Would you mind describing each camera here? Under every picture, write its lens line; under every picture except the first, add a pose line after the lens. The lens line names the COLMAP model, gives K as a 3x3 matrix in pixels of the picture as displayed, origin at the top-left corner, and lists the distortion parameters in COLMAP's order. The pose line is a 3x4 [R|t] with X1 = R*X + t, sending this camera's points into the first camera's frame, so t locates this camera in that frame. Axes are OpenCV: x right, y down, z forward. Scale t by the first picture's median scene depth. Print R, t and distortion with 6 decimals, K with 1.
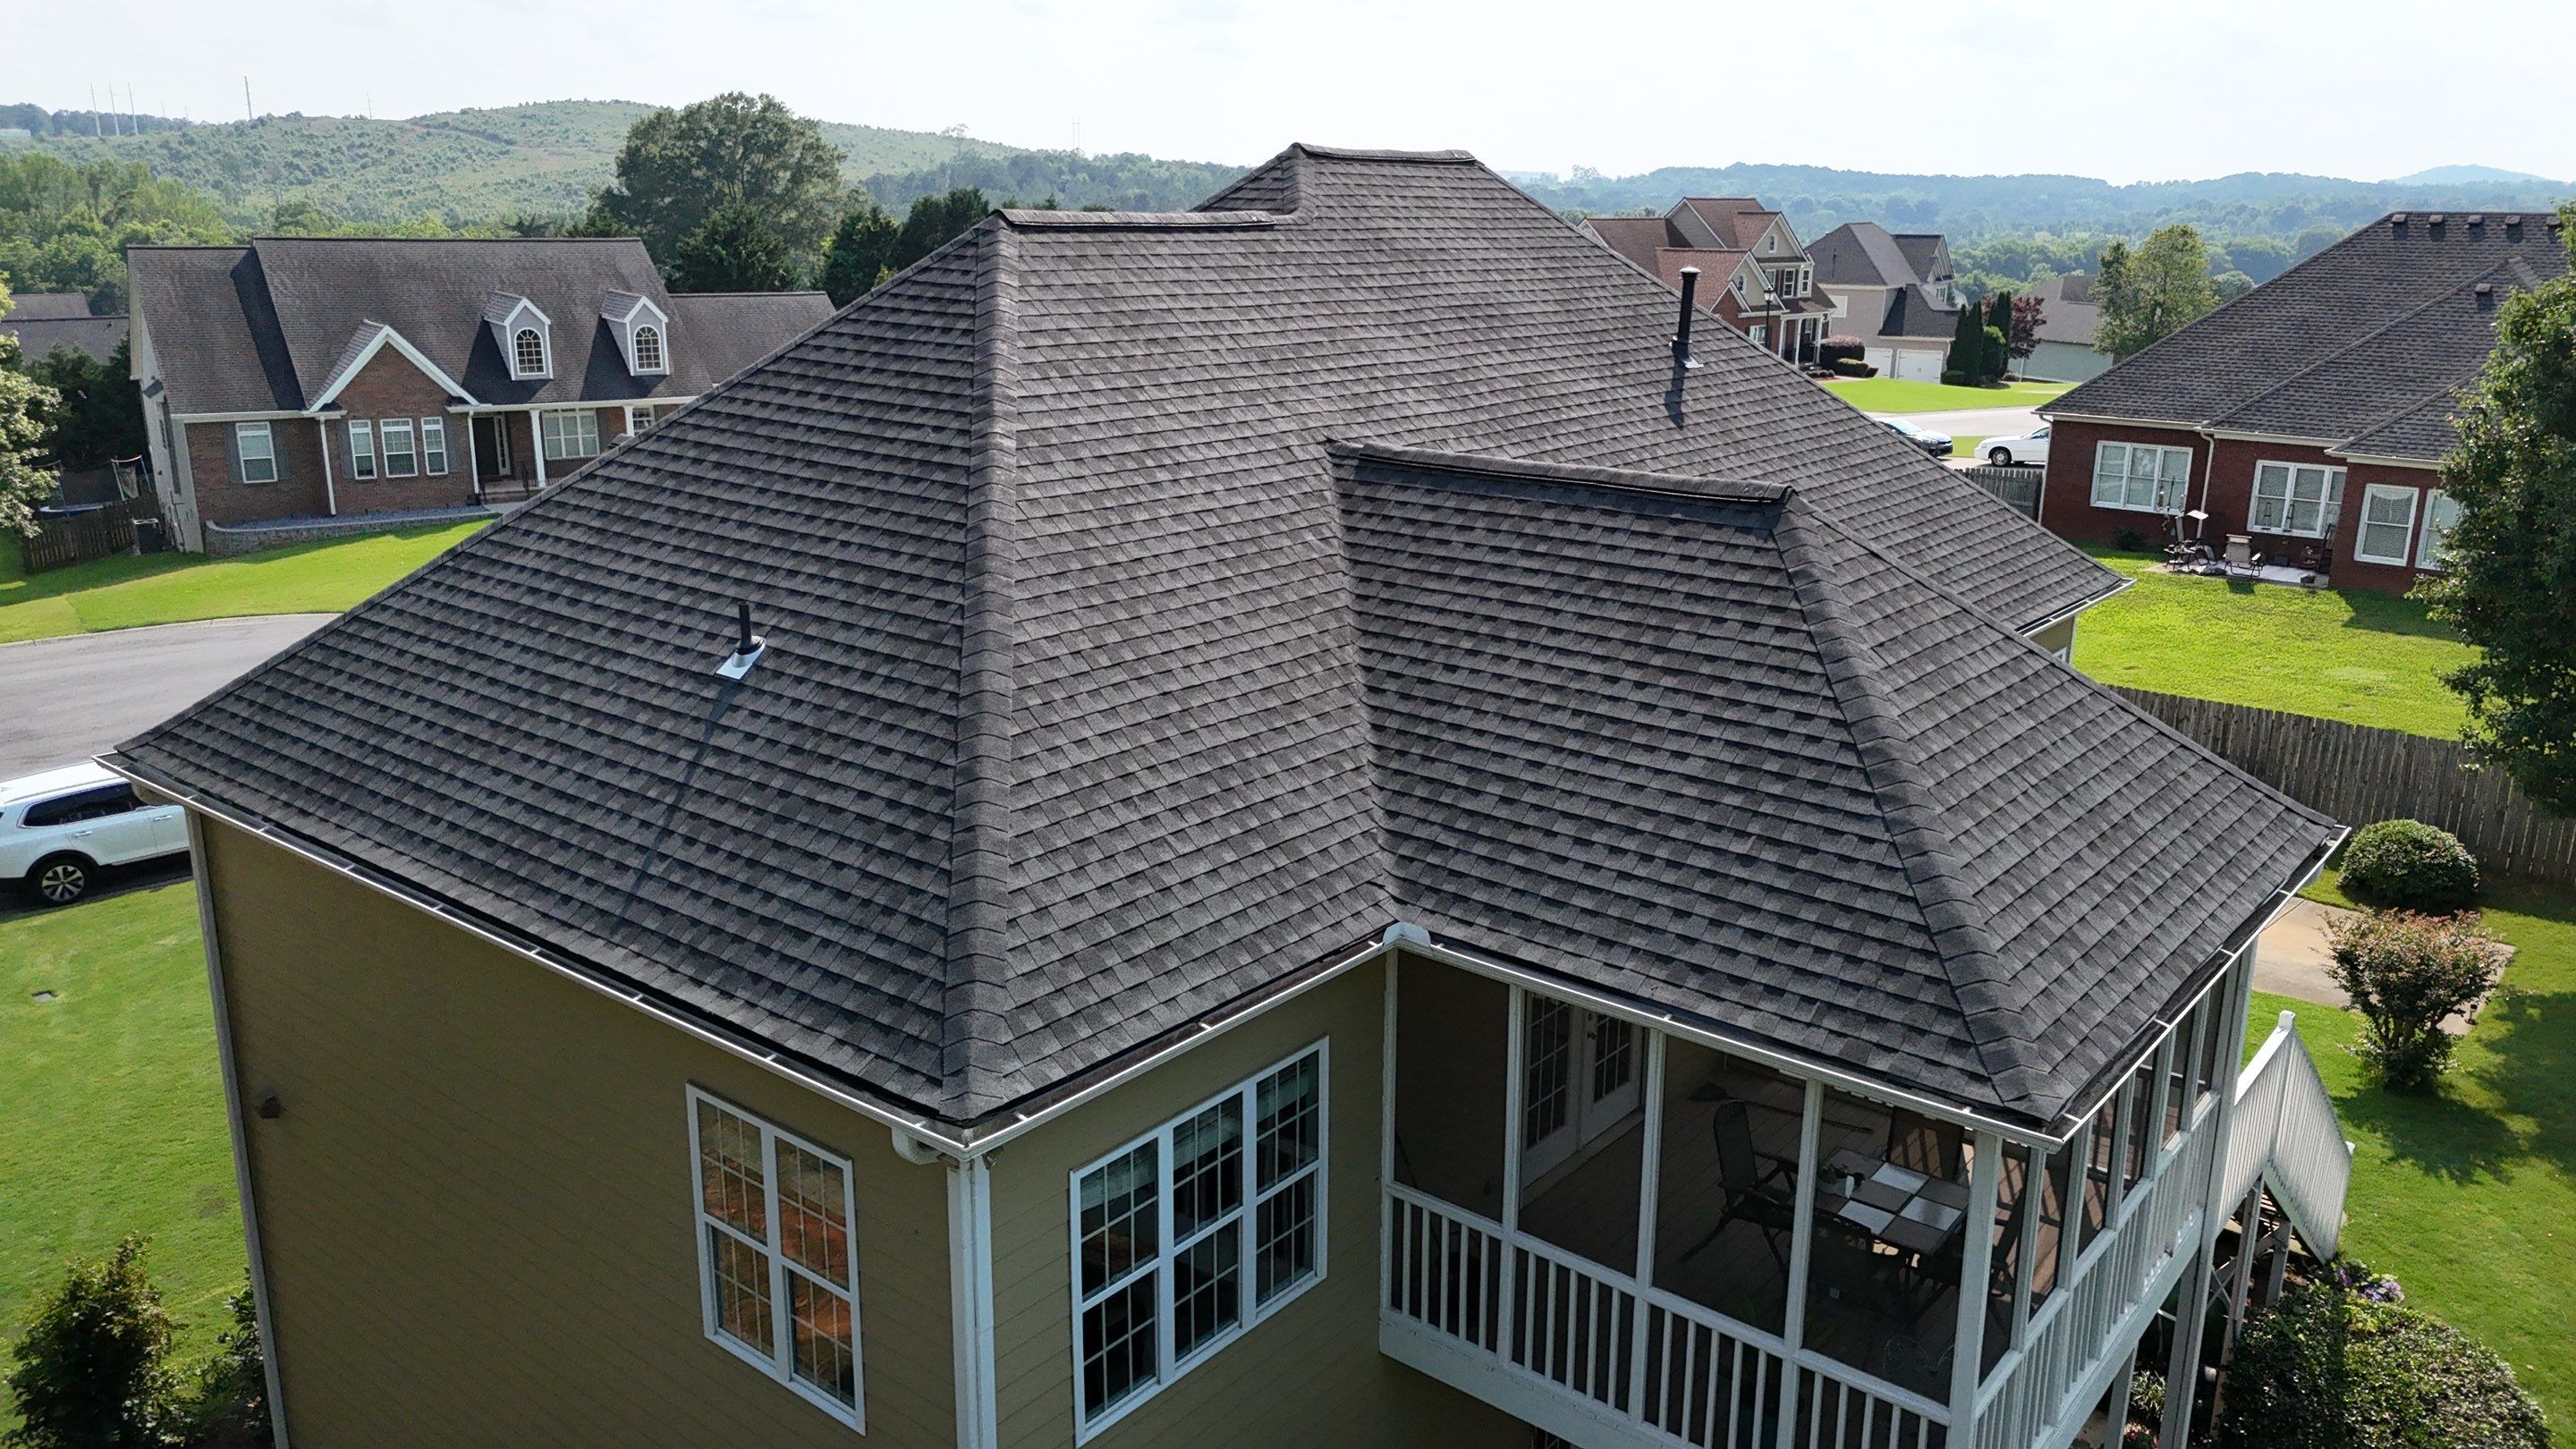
lens RADIAL K [[1887.9, 0, 1288.0], [0, 1887.9, 724.5], [0, 0, 1]] dist [0.111517, -0.118887]
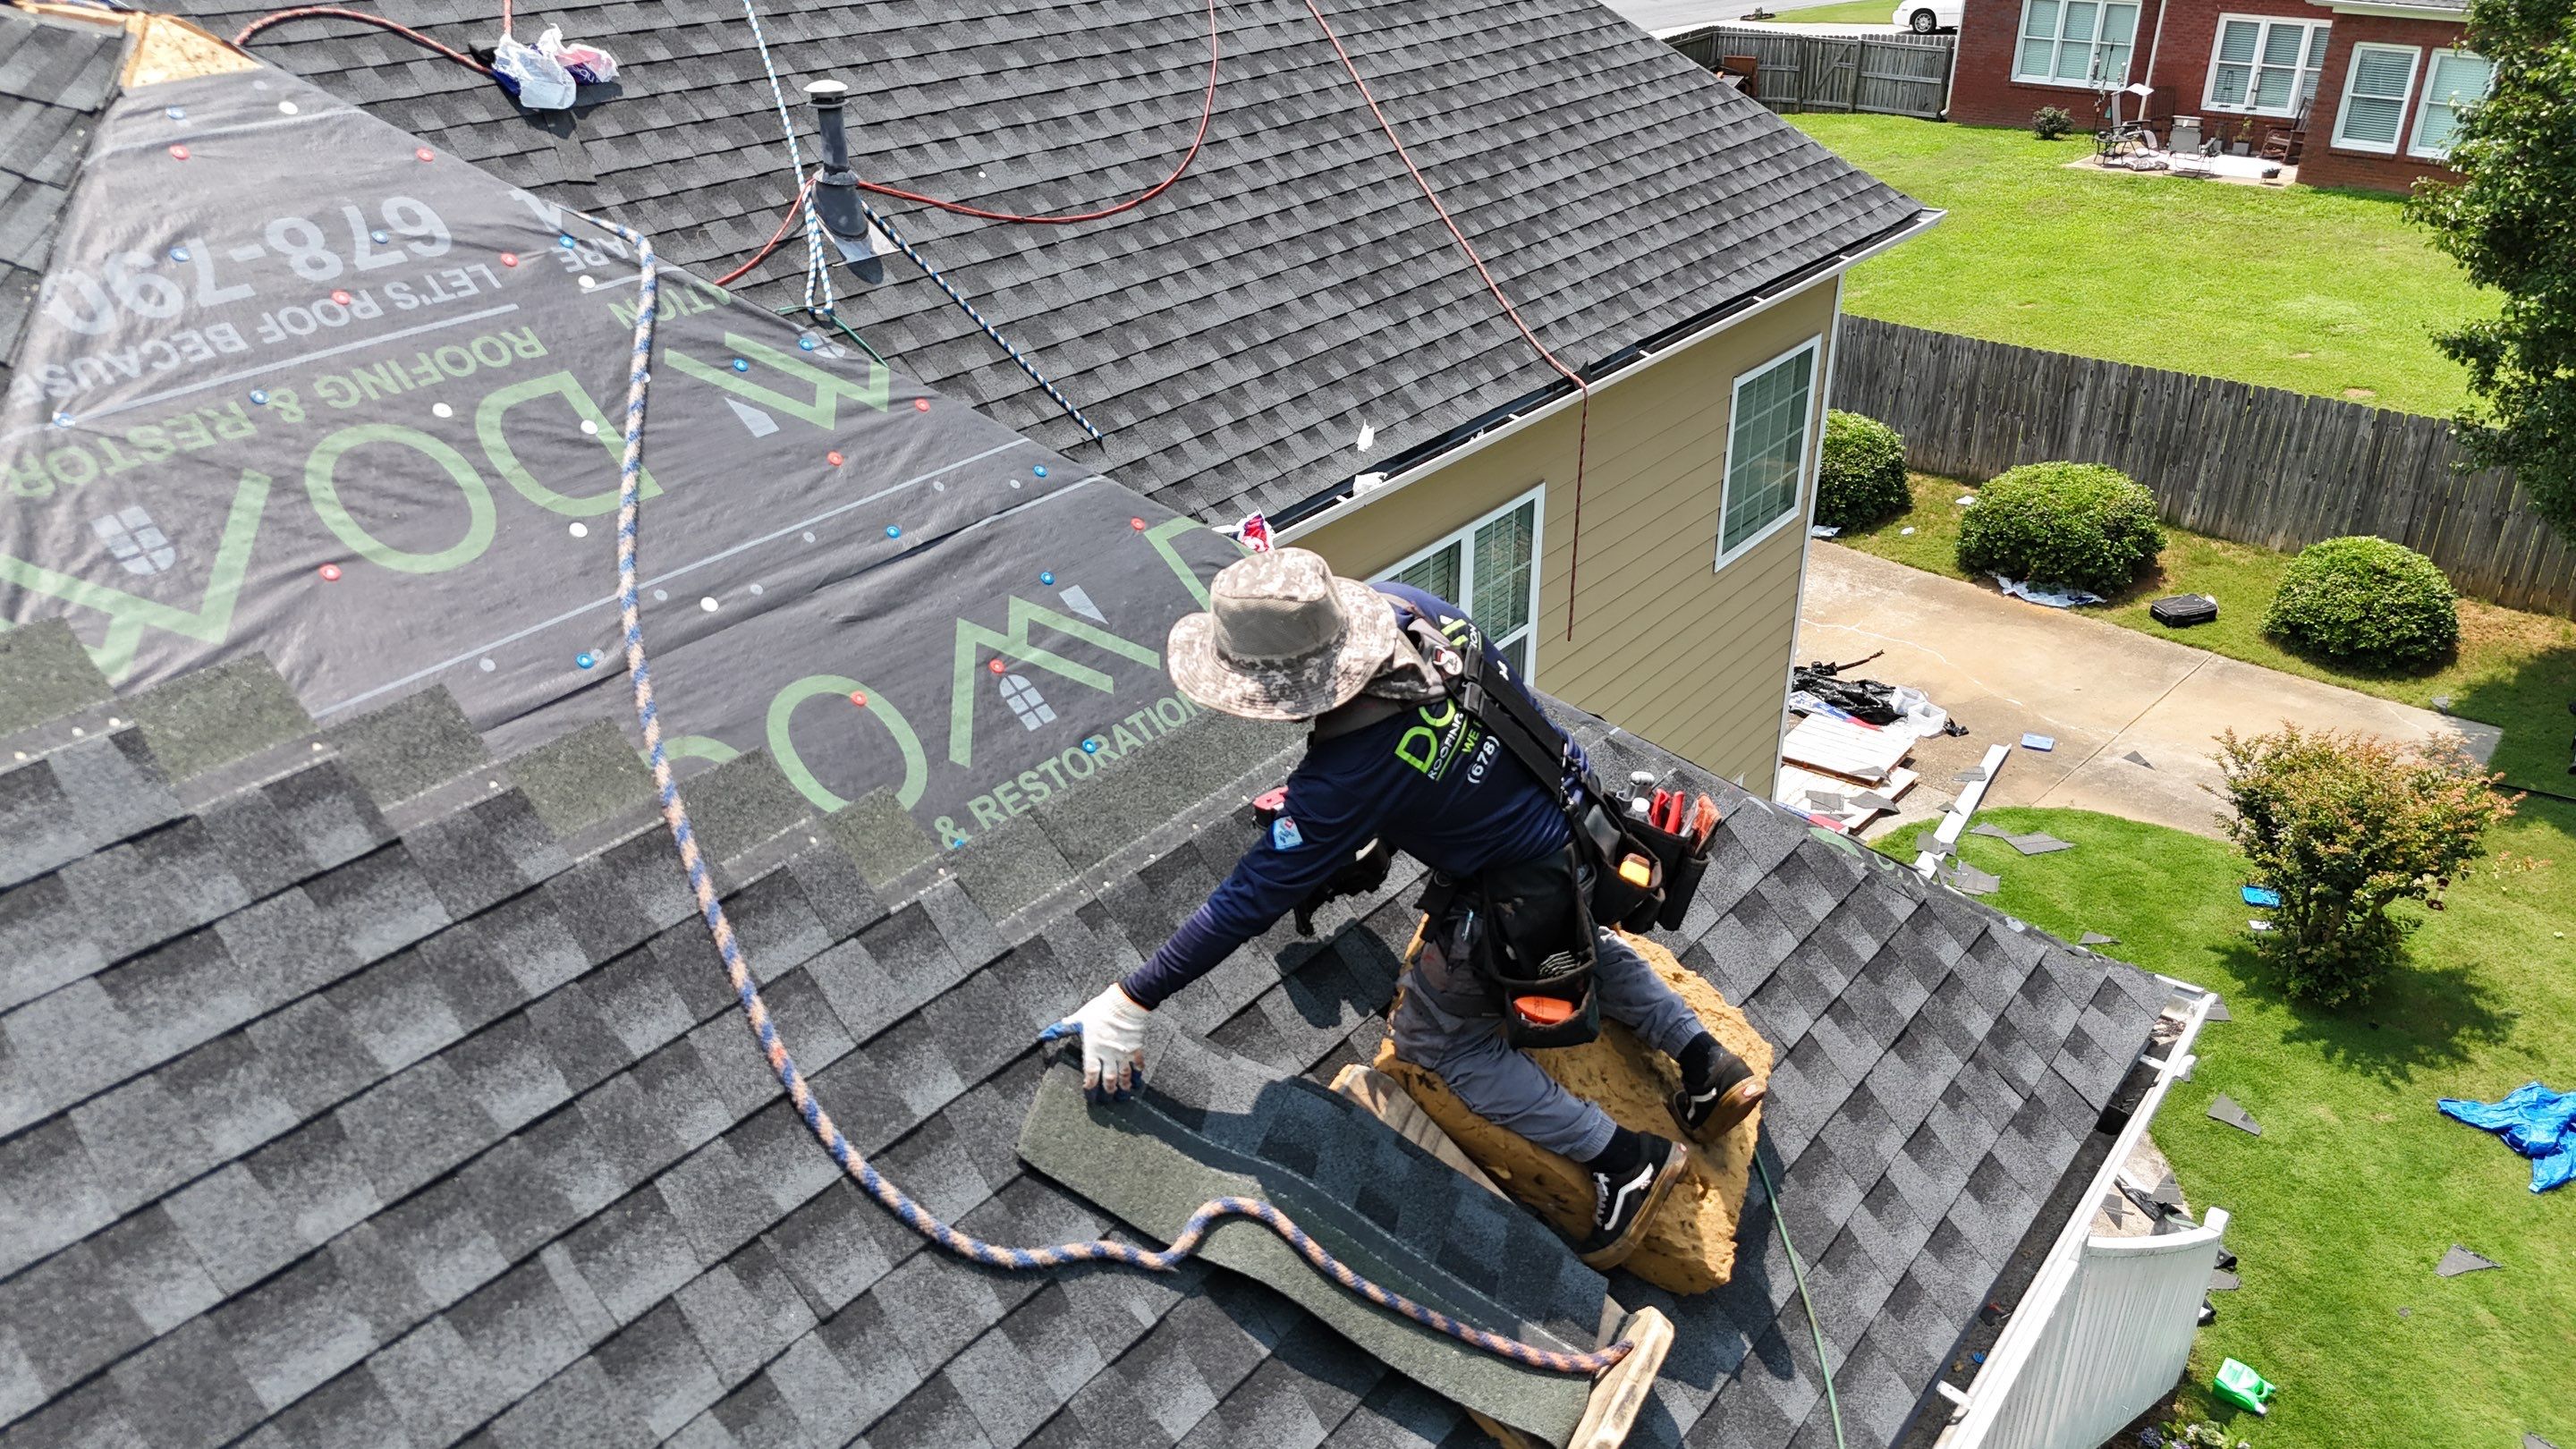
lens RADIAL K [[1887.9, 0, 1288.0], [0, 1887.9, 724.5], [0, 0, 1]] dist [0.111517, -0.118887]
pose [[0.999526, -0.024644, 0.018426, 0.155813], [0.020474, 0.979659, 0.199623, -0.029534], [-0.022971, -0.199151, 0.979700, 0.277850]]
